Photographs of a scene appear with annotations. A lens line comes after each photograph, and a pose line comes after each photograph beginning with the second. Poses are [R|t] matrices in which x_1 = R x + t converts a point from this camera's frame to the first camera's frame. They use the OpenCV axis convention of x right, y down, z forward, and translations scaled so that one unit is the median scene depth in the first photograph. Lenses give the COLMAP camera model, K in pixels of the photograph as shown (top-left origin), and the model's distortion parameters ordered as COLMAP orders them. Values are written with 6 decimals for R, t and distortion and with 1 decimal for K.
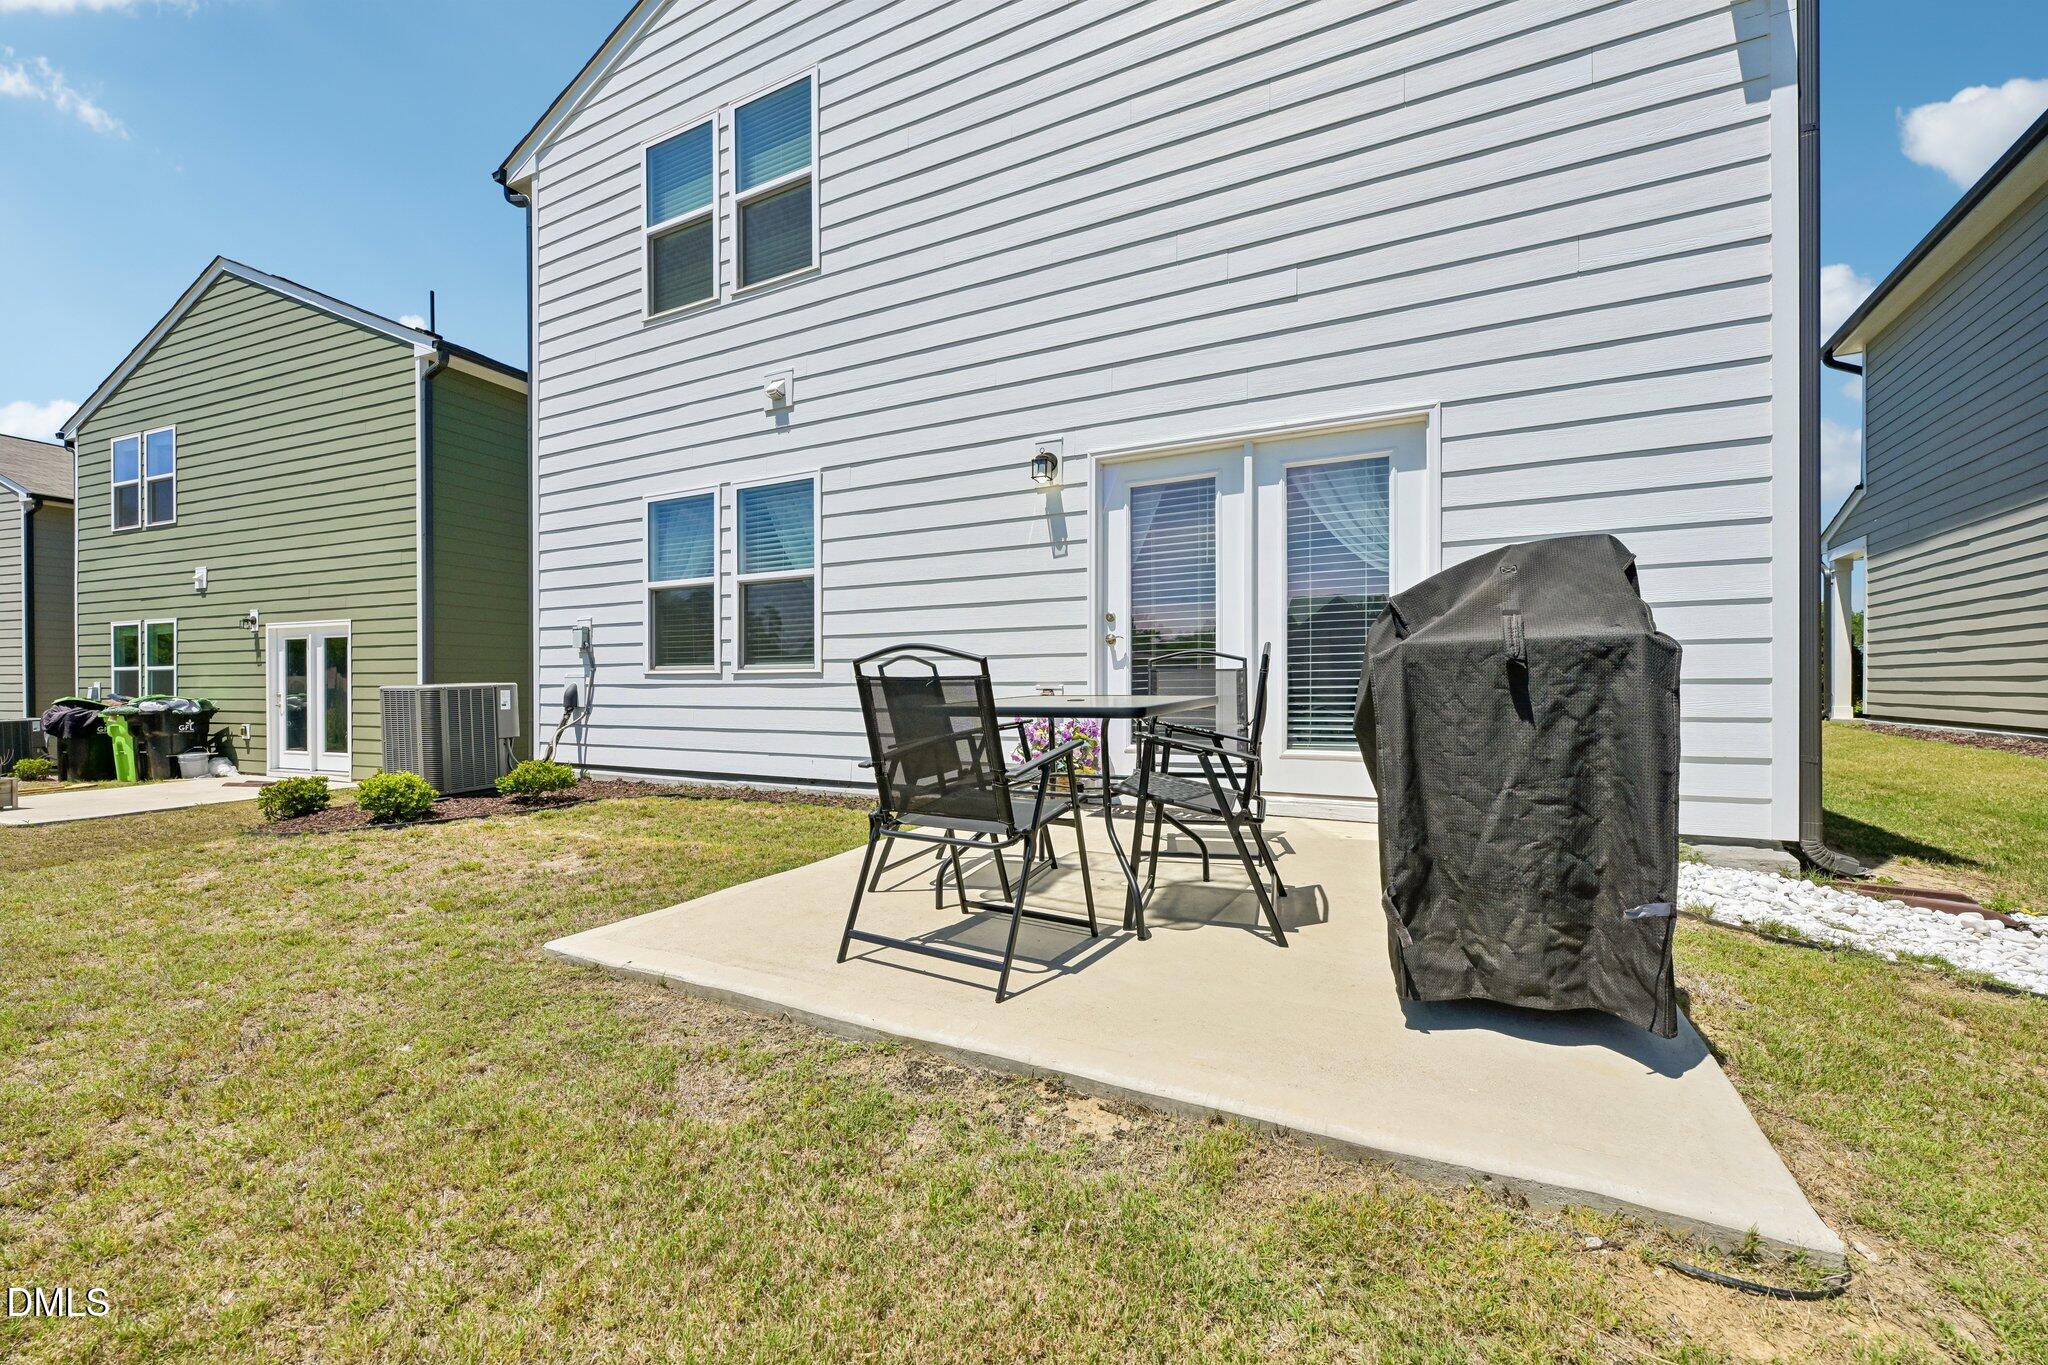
lens RADIAL K [[816.7, 0, 1021.2], [0, 816.7, 684.7], [0, 0, 1]] dist [-0.001024, -0.000291]
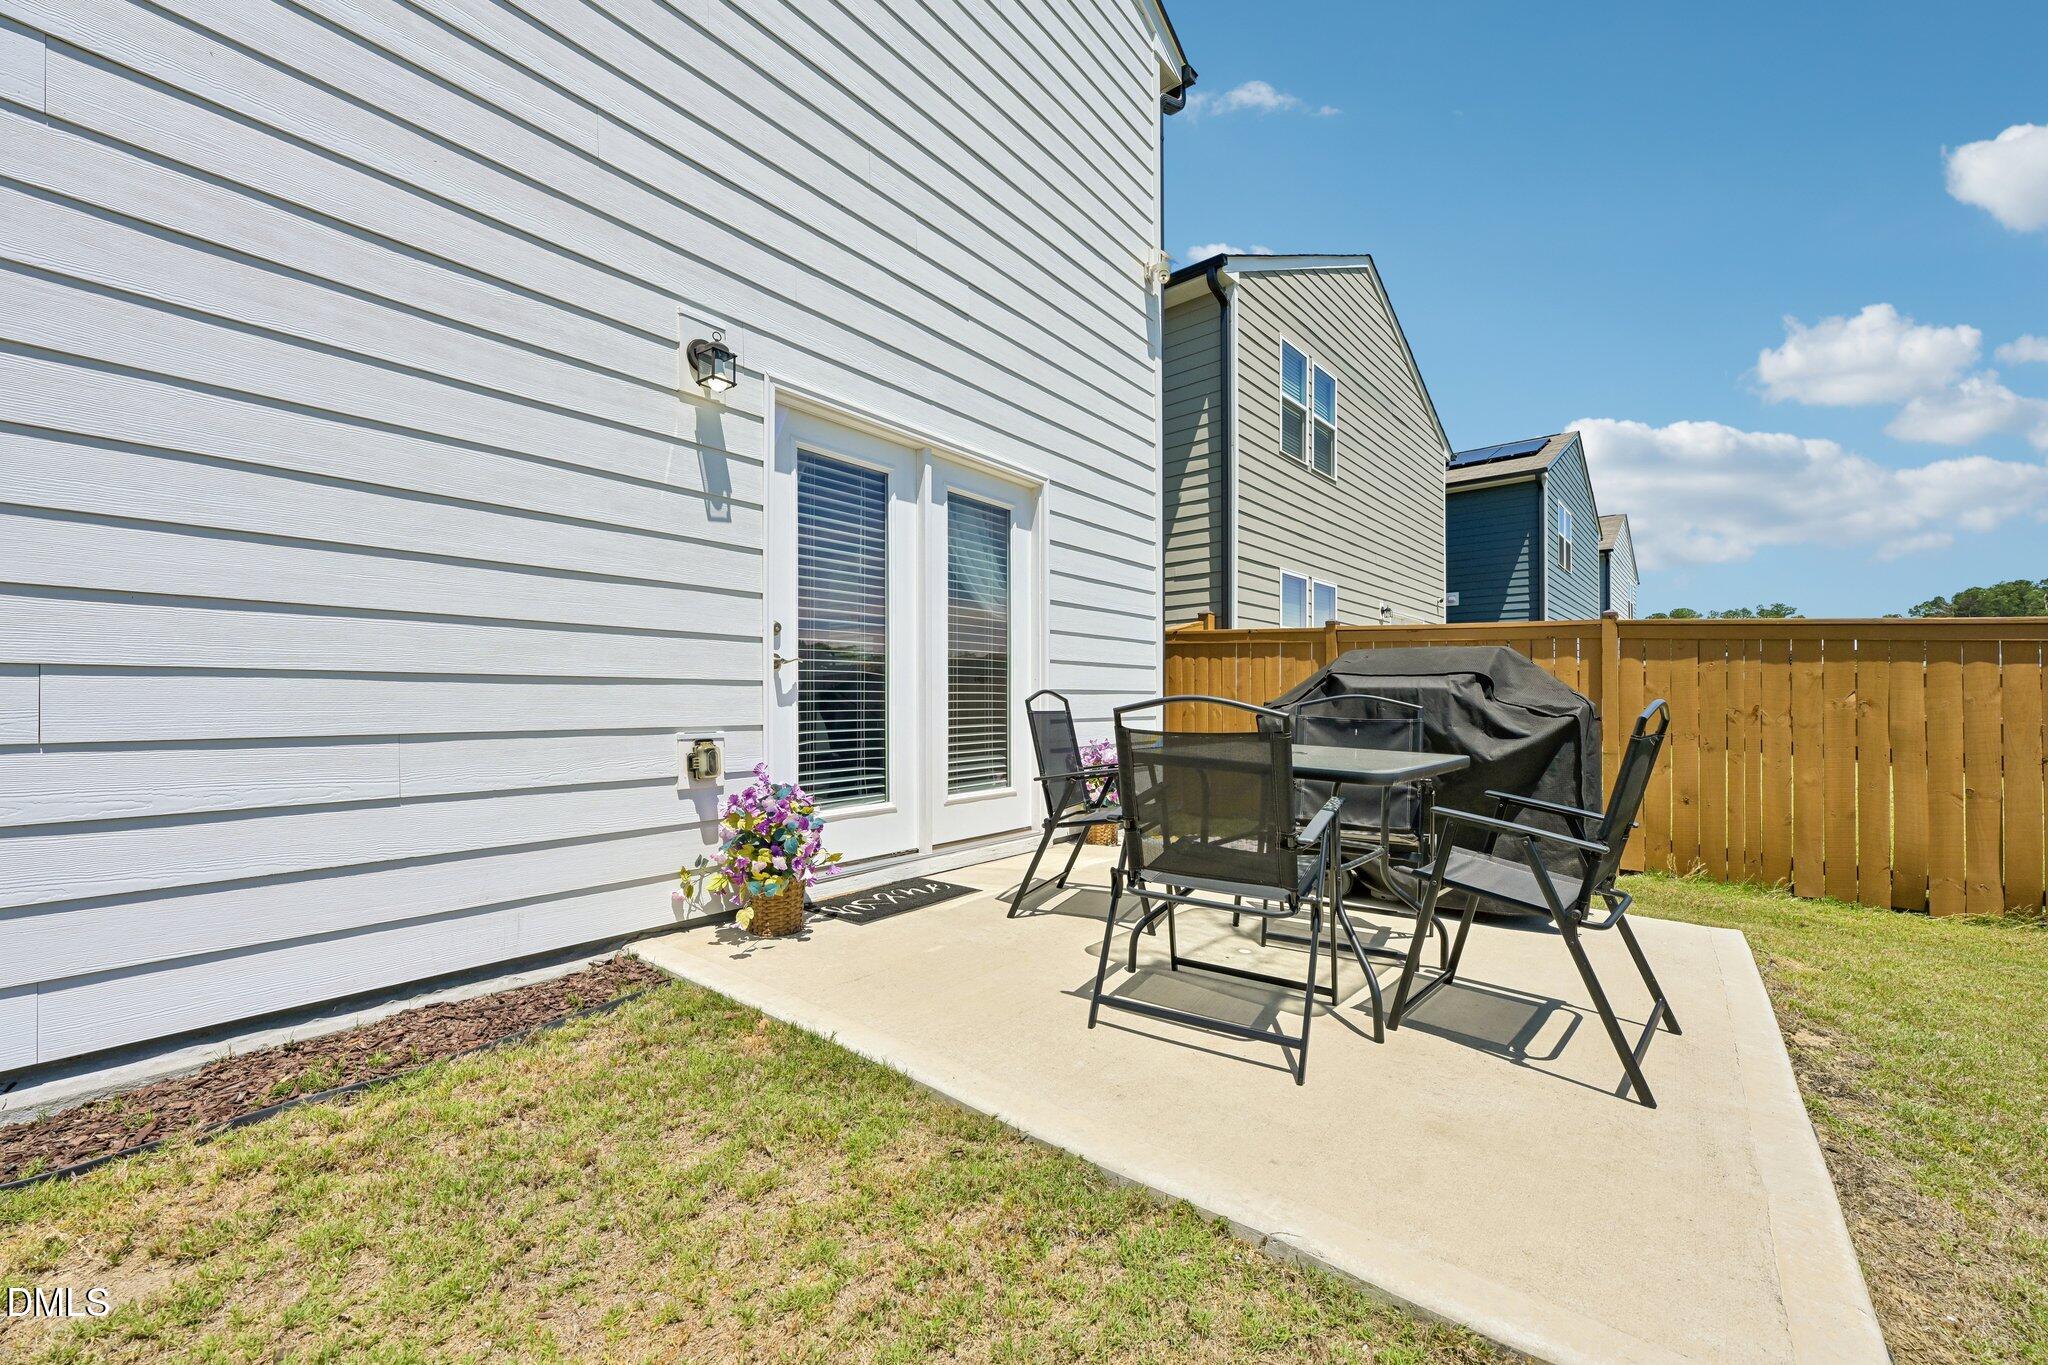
lens RADIAL K [[816.7, 0, 1018.8], [0, 816.7, 699.2], [0, 0, 1]] dist [-0.001024, -0.000291]
pose [[0.186505, 0.008002, 0.982421, -0.546490], [-0.003404, 0.999966, -0.007498, -0.021287], [-0.982448, -0.001946, 0.186526, 0.716470]]
